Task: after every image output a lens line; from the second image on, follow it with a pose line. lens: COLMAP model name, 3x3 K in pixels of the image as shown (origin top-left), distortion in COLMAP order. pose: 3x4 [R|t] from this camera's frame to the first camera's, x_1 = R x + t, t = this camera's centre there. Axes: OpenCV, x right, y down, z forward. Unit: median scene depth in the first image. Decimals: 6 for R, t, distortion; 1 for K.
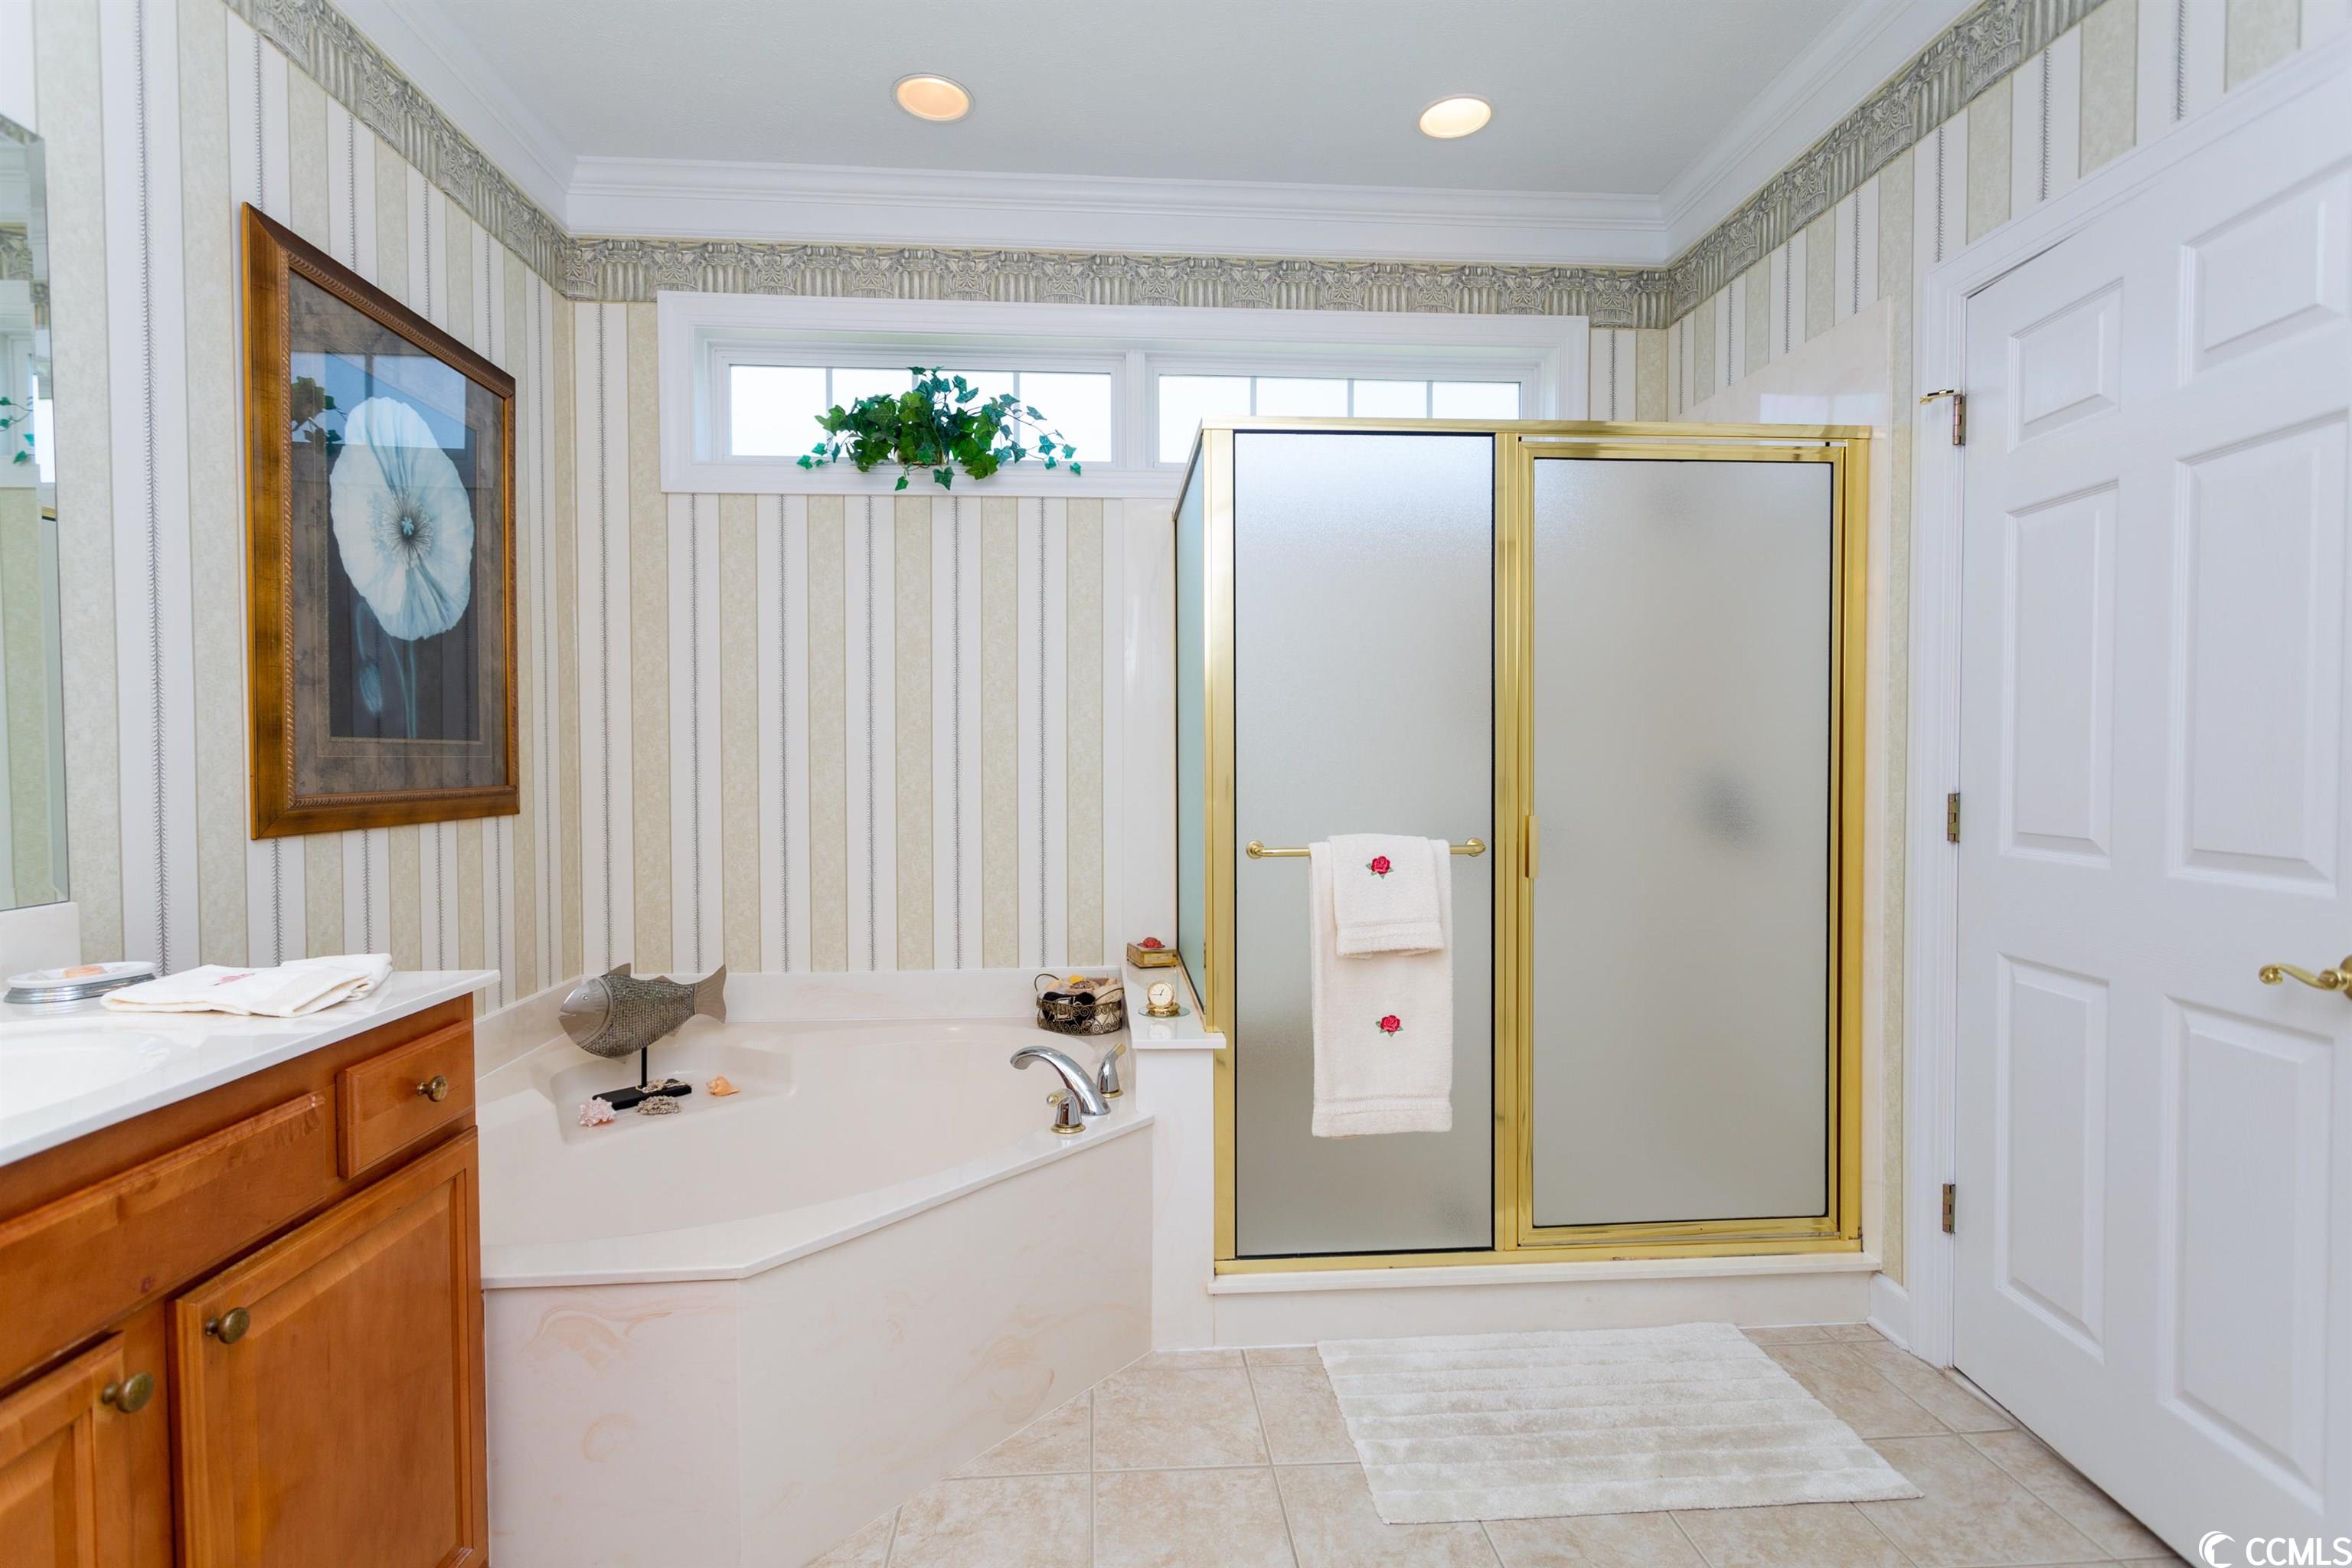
lens RADIAL K [[1114.7, 0, 1180.8], [0, 1114.7, 778.1], [0, 0, 1]] dist [0.001930, 0.000190]
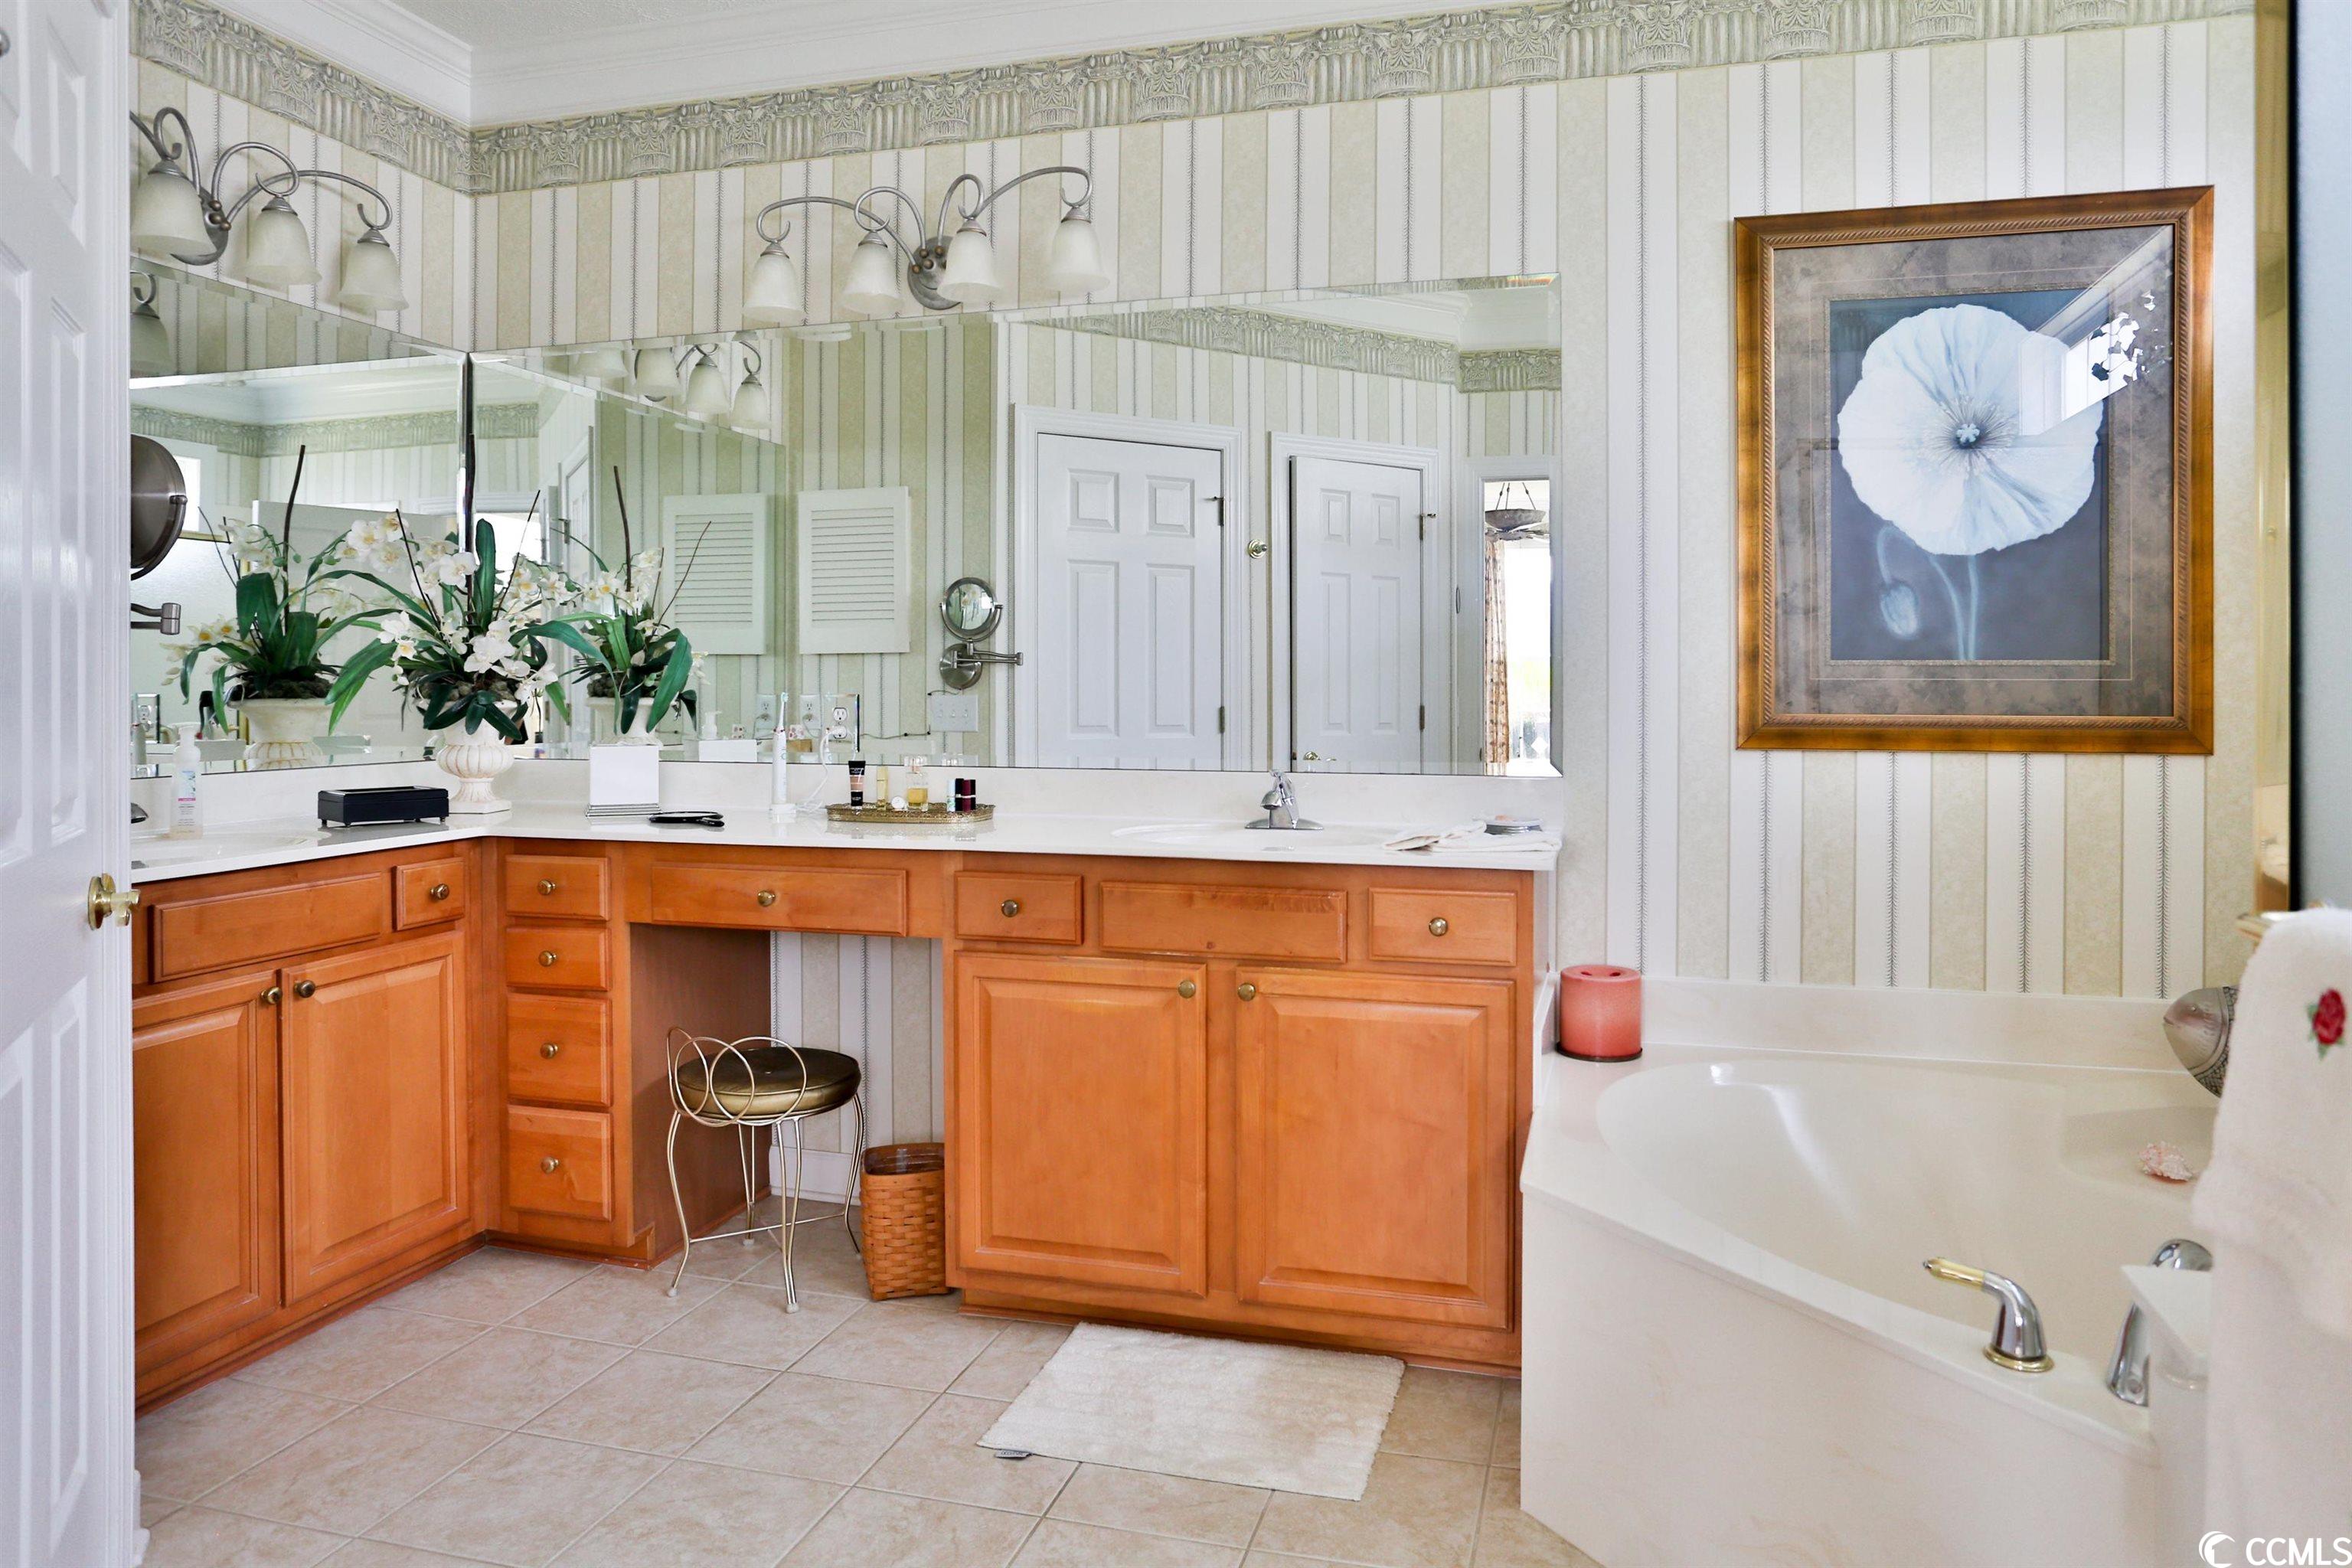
lens RADIAL K [[1425.0, 0, 1177.7], [0, 1425.0, 768.4], [0, 0, 1]] dist [-0.005898, -0.000418]
pose [[-0.317337, 0.007300, -0.948285, 0.683552], [-0.030573, 0.999372, 0.017925, 0.057302], [0.947820, 0.034680, -0.316914, 0.793694]]
